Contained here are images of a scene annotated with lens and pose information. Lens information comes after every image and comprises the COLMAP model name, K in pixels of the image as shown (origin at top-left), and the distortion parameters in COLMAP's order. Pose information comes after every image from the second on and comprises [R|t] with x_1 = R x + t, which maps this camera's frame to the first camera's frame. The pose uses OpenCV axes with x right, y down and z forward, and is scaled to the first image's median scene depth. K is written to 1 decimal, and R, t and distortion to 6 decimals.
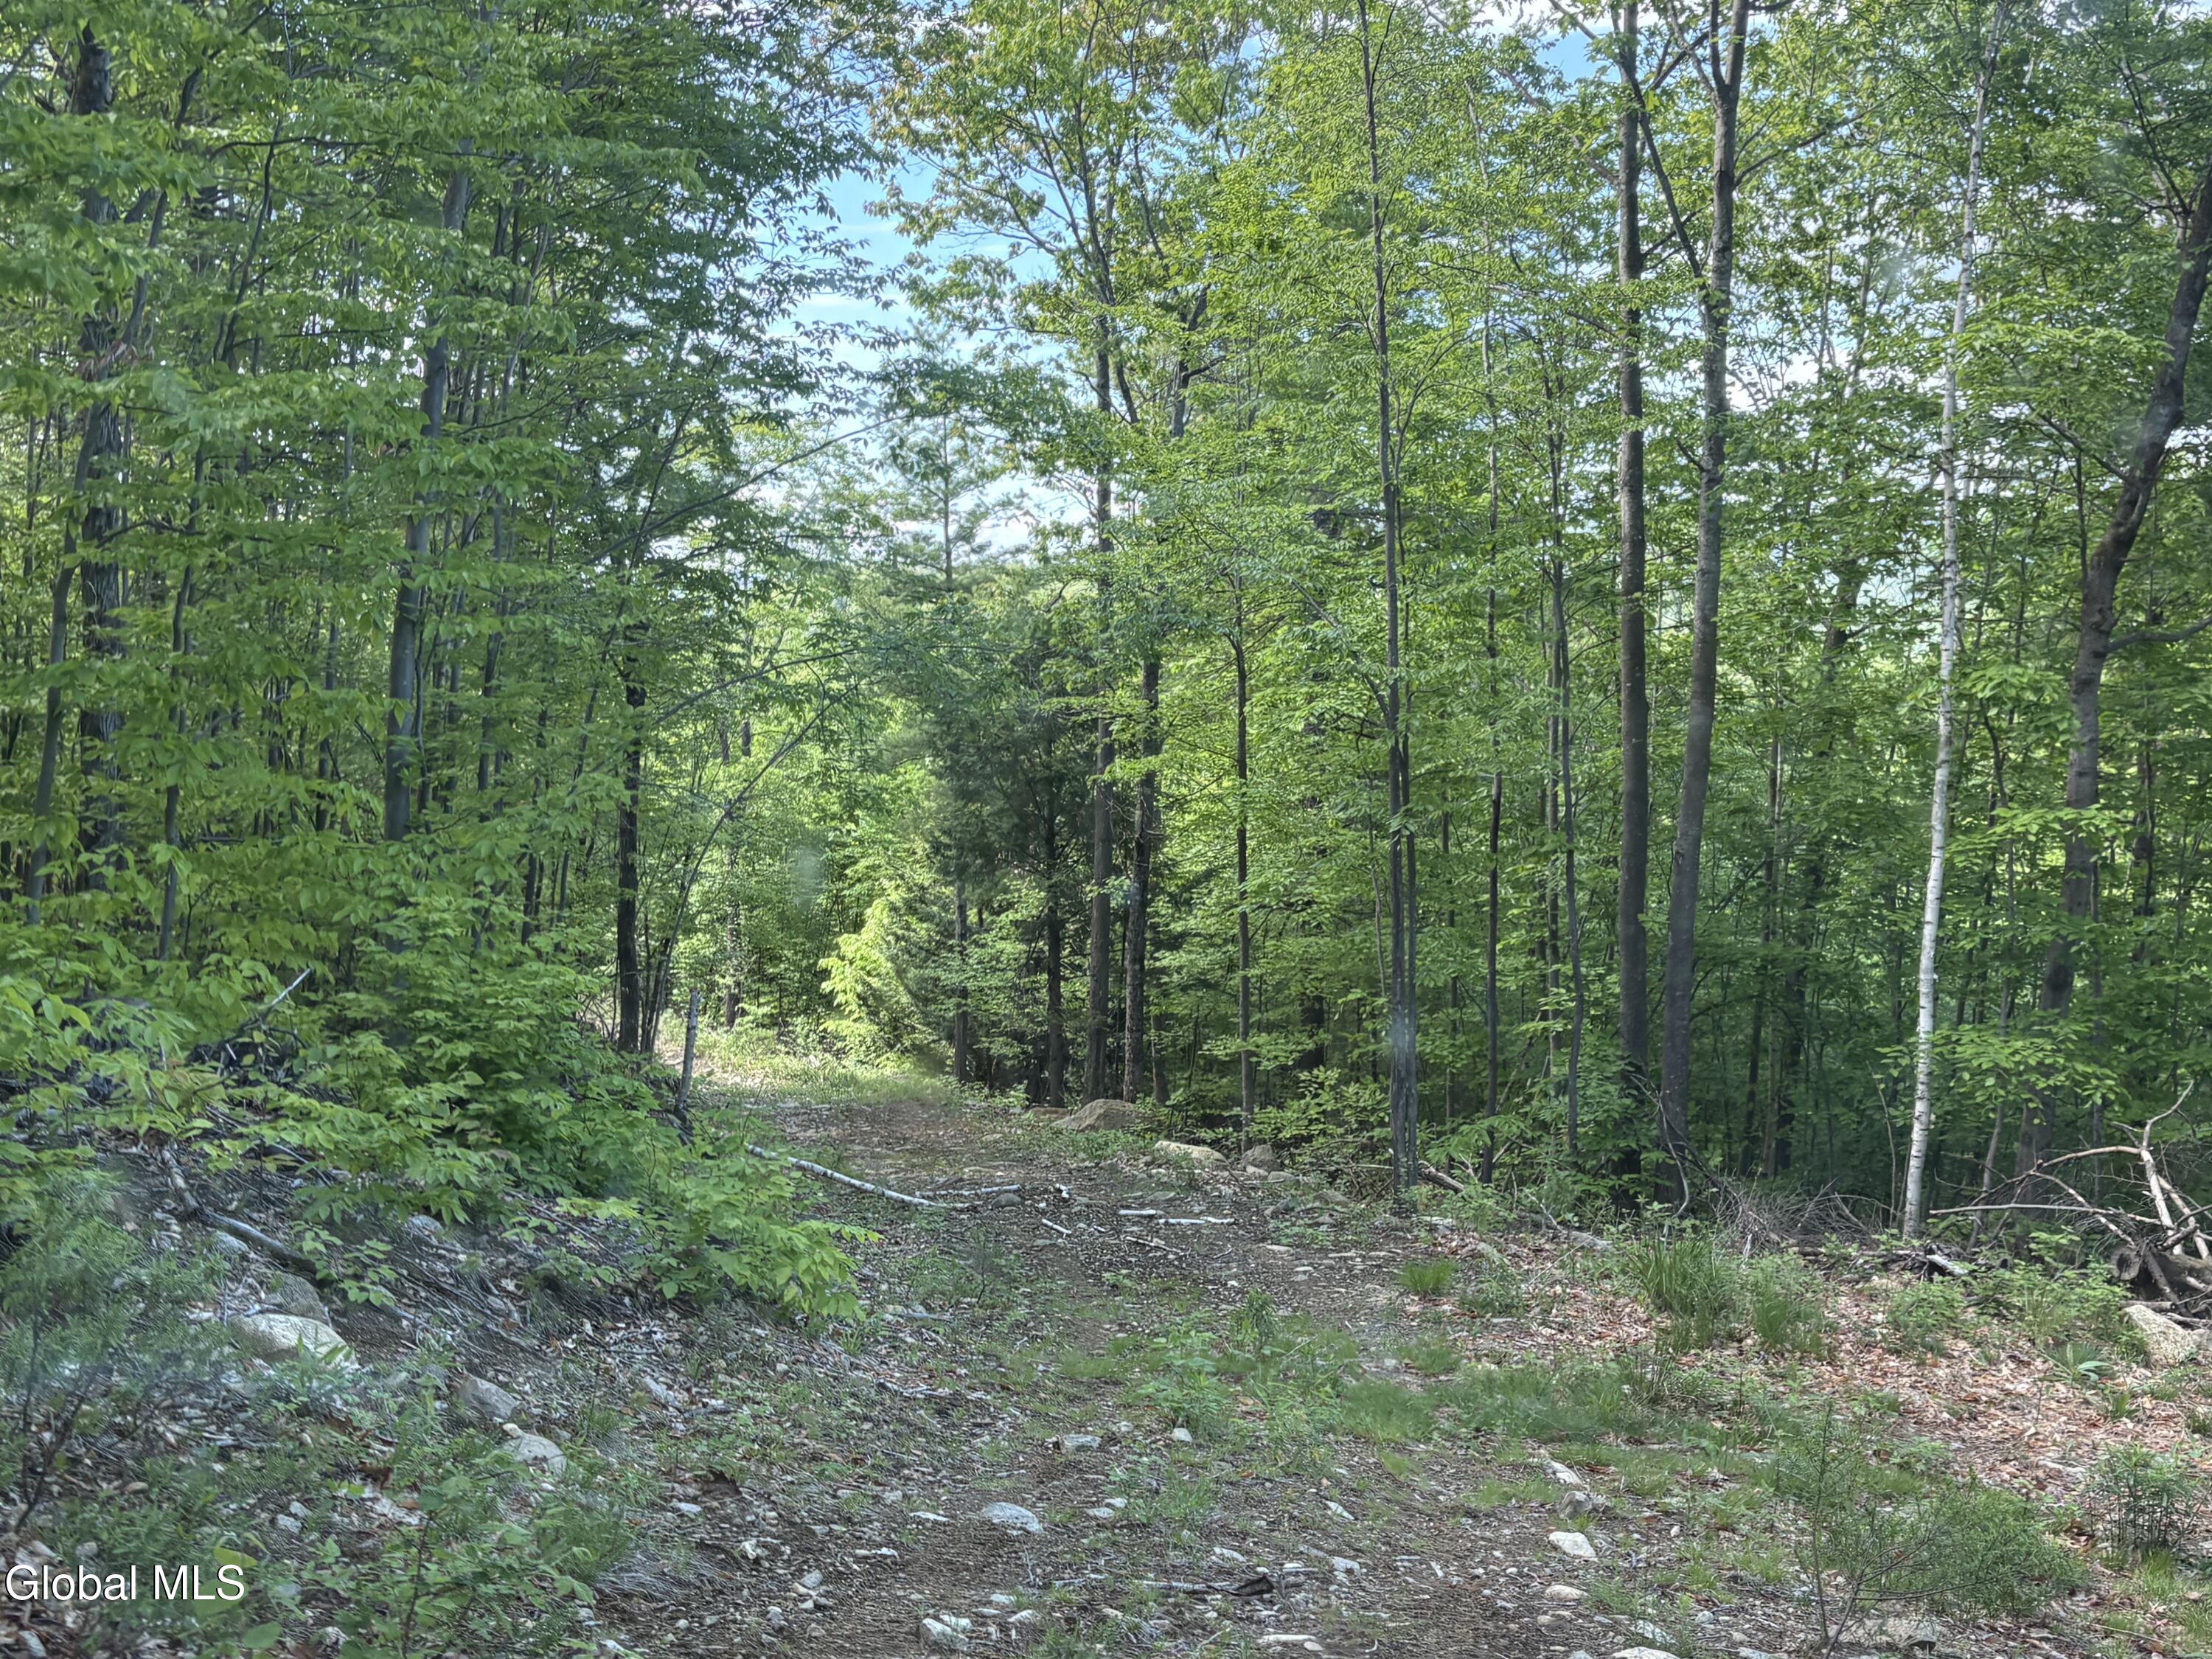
lens RADIAL K [[2501.8, 0, 1097.2], [0, 2501.8, 840.4], [0, 0, 1]] dist [-0.022937, 0.000000]
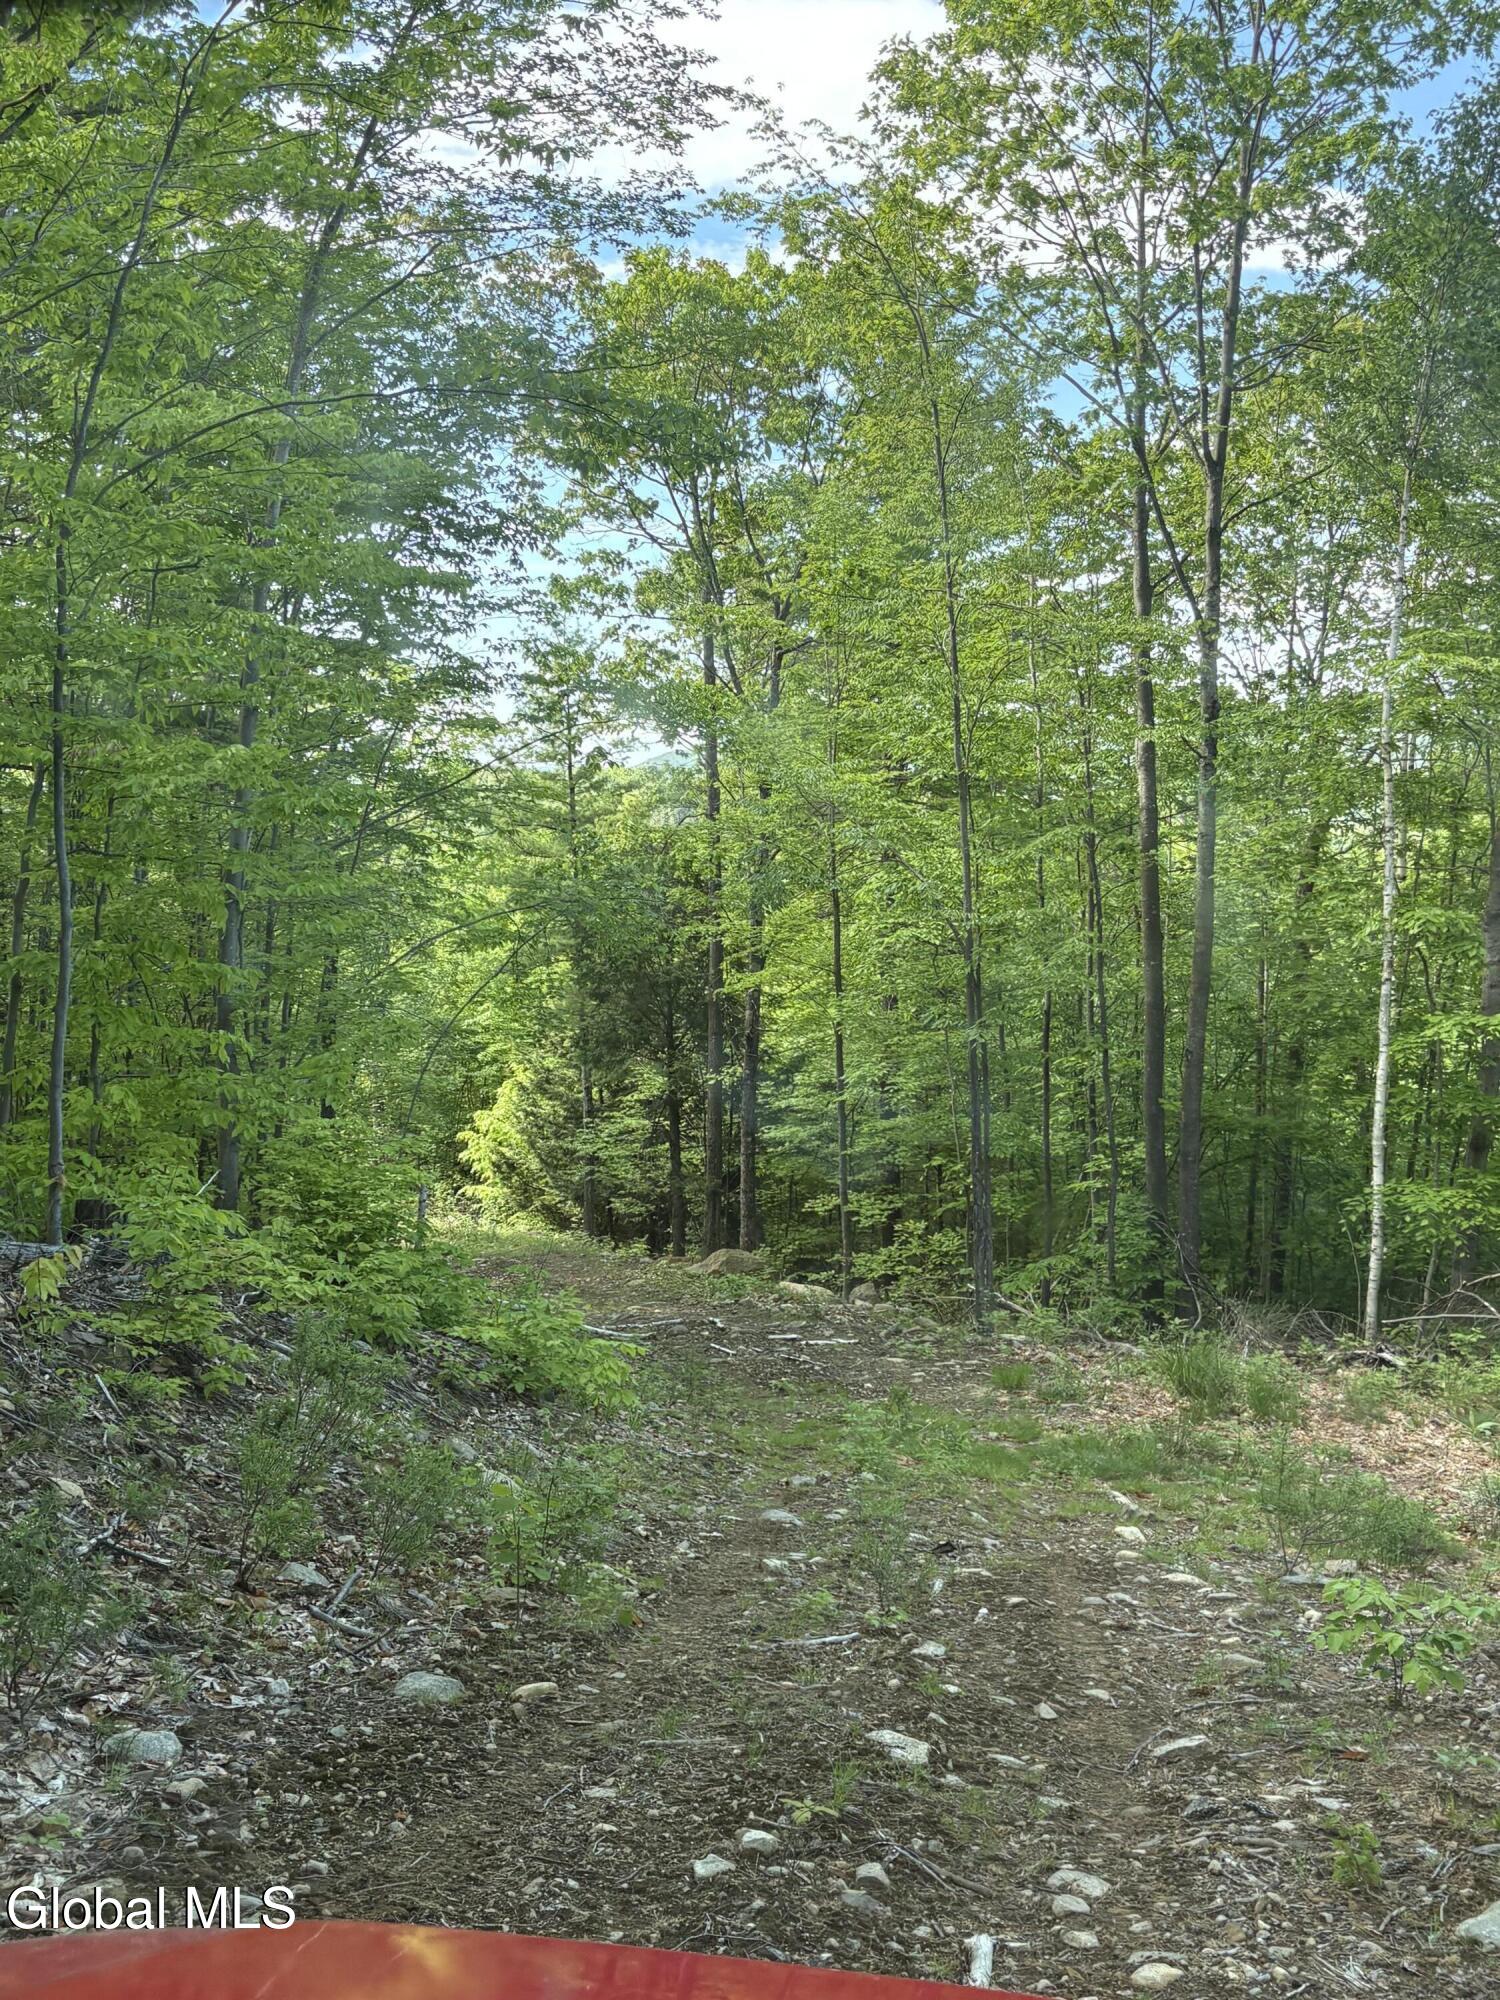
lens RADIAL K [[2262.0, 0, 755.8], [0, 2262.0, 991.6], [0, 0, 1]] dist [-0.022937, 0.000000]
pose [[0.999062, -0.017420, 0.039639, -0.035356], [0.017773, 0.999805, -0.008575, -0.018063], [-0.039482, 0.009272, 0.999177, -0.152801]]
